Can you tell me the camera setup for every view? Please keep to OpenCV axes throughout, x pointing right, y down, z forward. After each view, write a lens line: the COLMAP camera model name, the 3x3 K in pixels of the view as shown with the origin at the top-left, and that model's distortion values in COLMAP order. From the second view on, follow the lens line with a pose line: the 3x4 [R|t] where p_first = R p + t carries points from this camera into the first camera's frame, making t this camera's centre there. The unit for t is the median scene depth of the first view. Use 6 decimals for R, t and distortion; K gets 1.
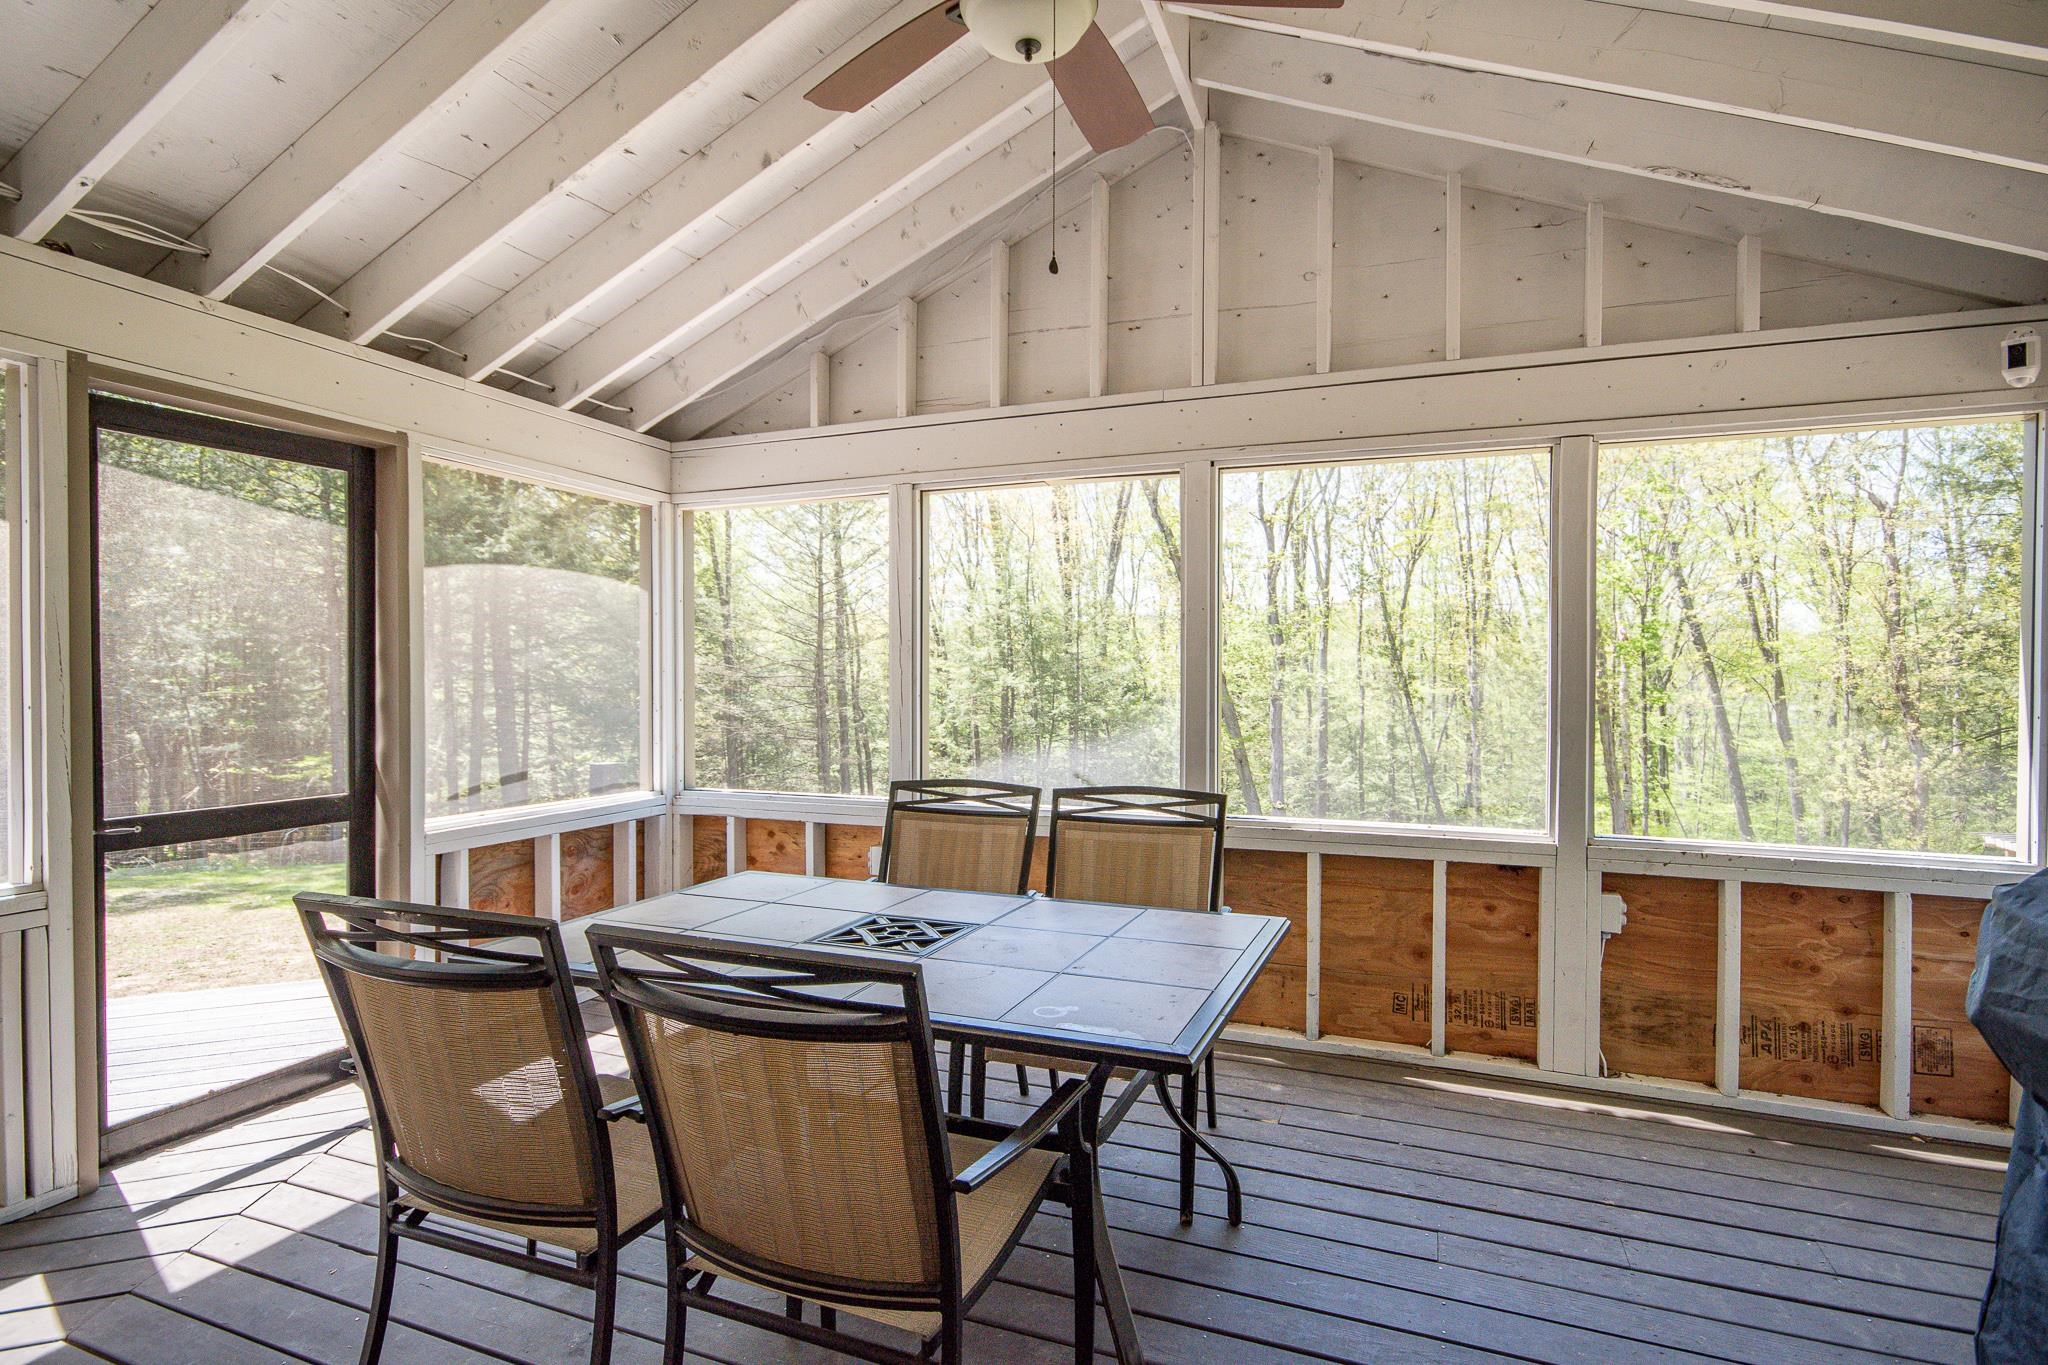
lens RADIAL K [[1037.9, 0, 1033.0], [0, 1037.9, 685.3], [0, 0, 1]] dist [0.004727, 0.000415]
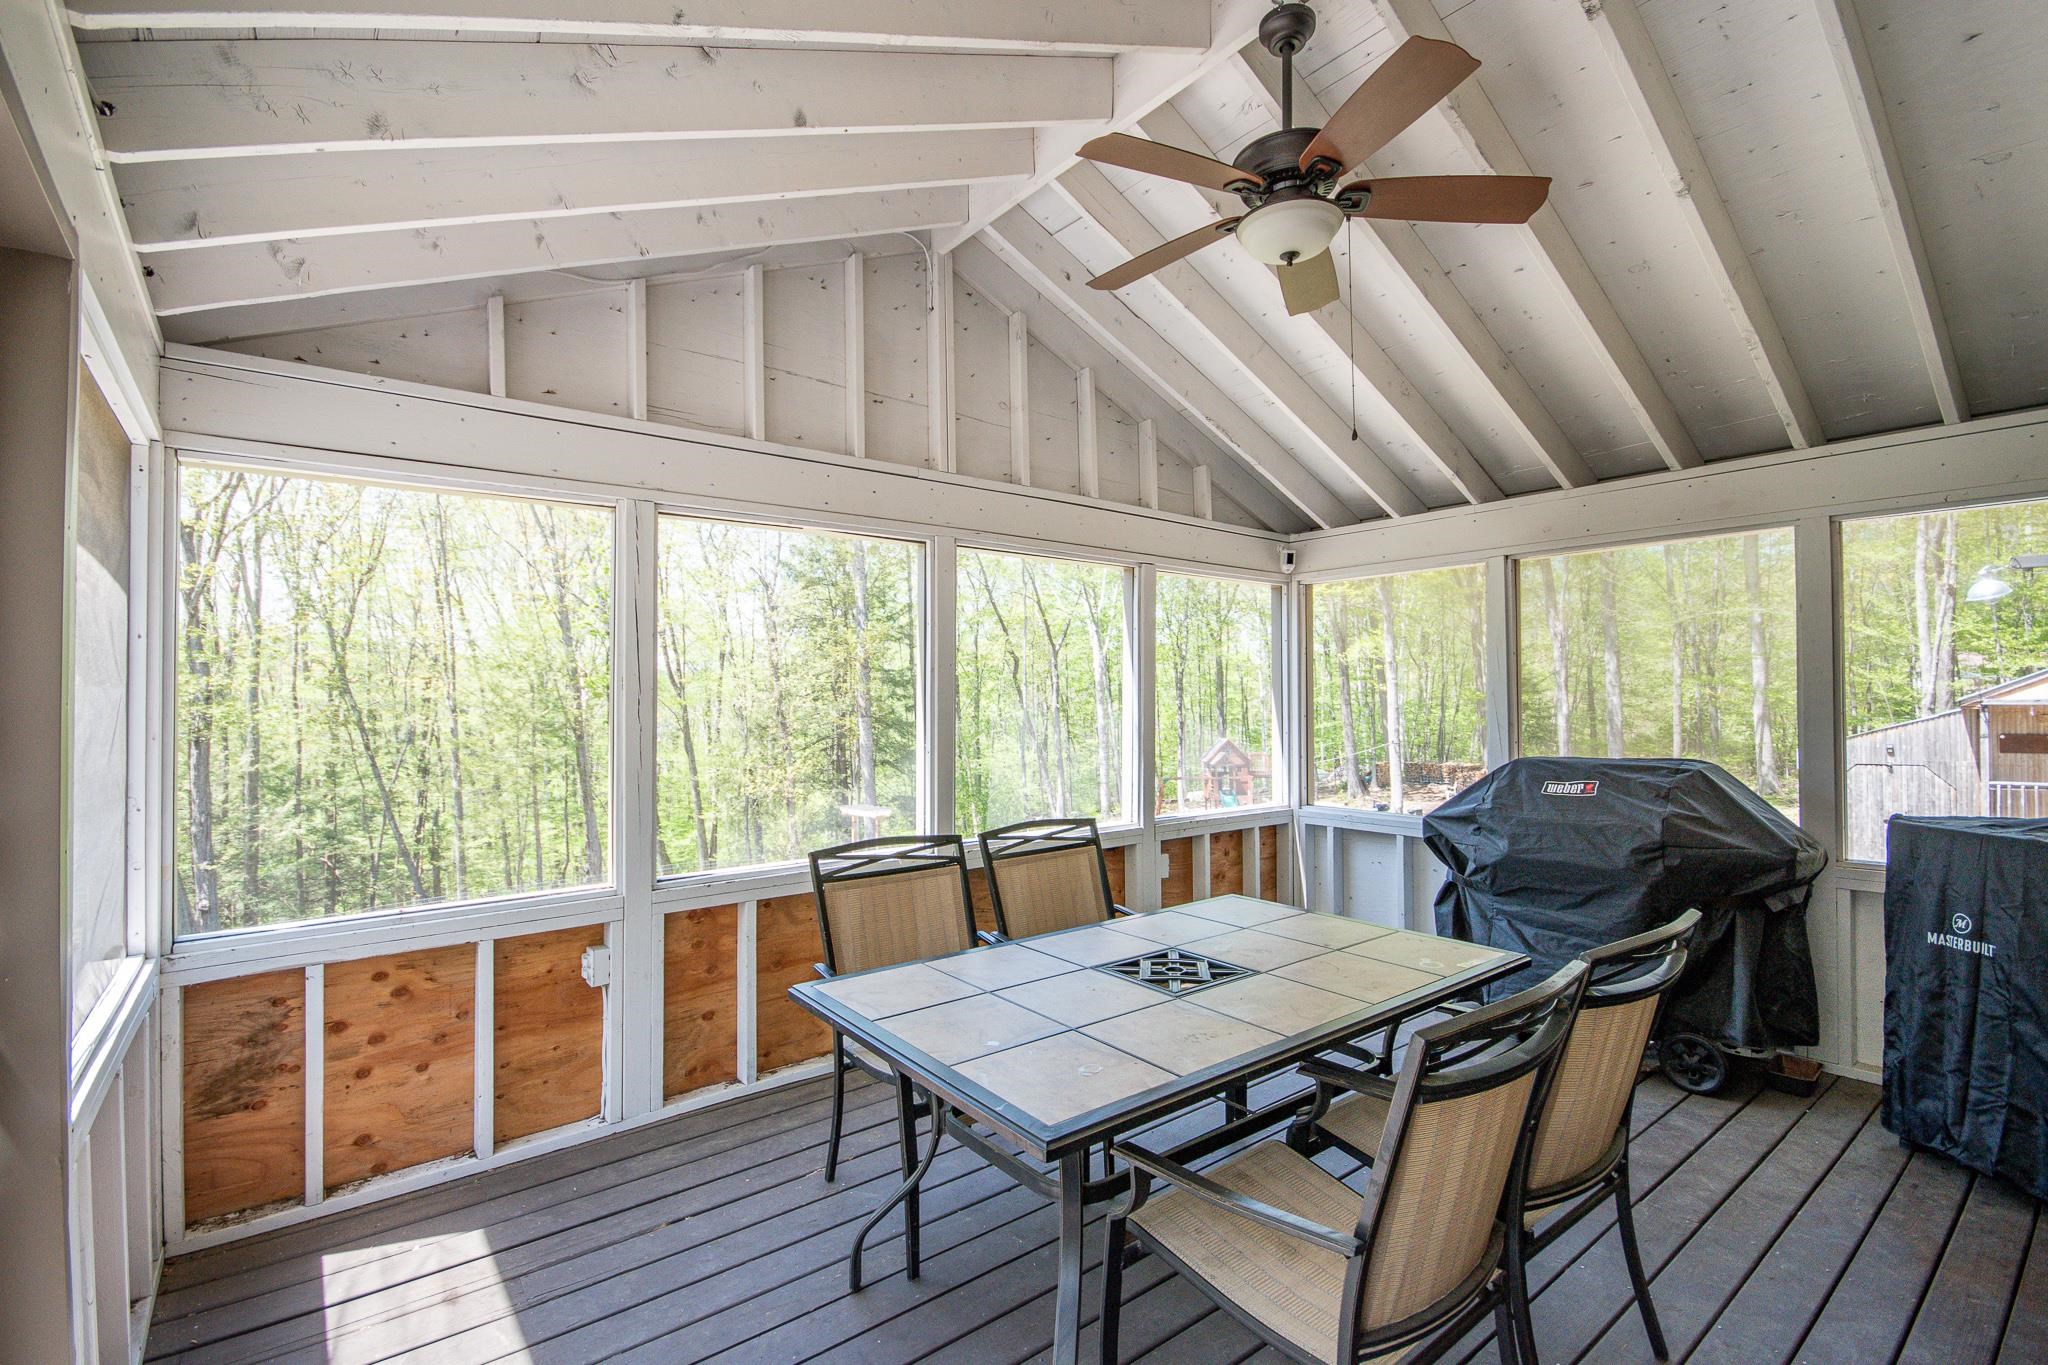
lens RADIAL K [[918.1, 0, 1025.3], [0, 918.1, 687.3], [0, 0, 1]] dist [0.002262, -0.000042]
pose [[0.497274, 0.005820, 0.867574, -0.631850], [0.018503, 0.999679, -0.017312, -0.027459], [-0.867396, 0.024662, 0.497007, 0.388274]]
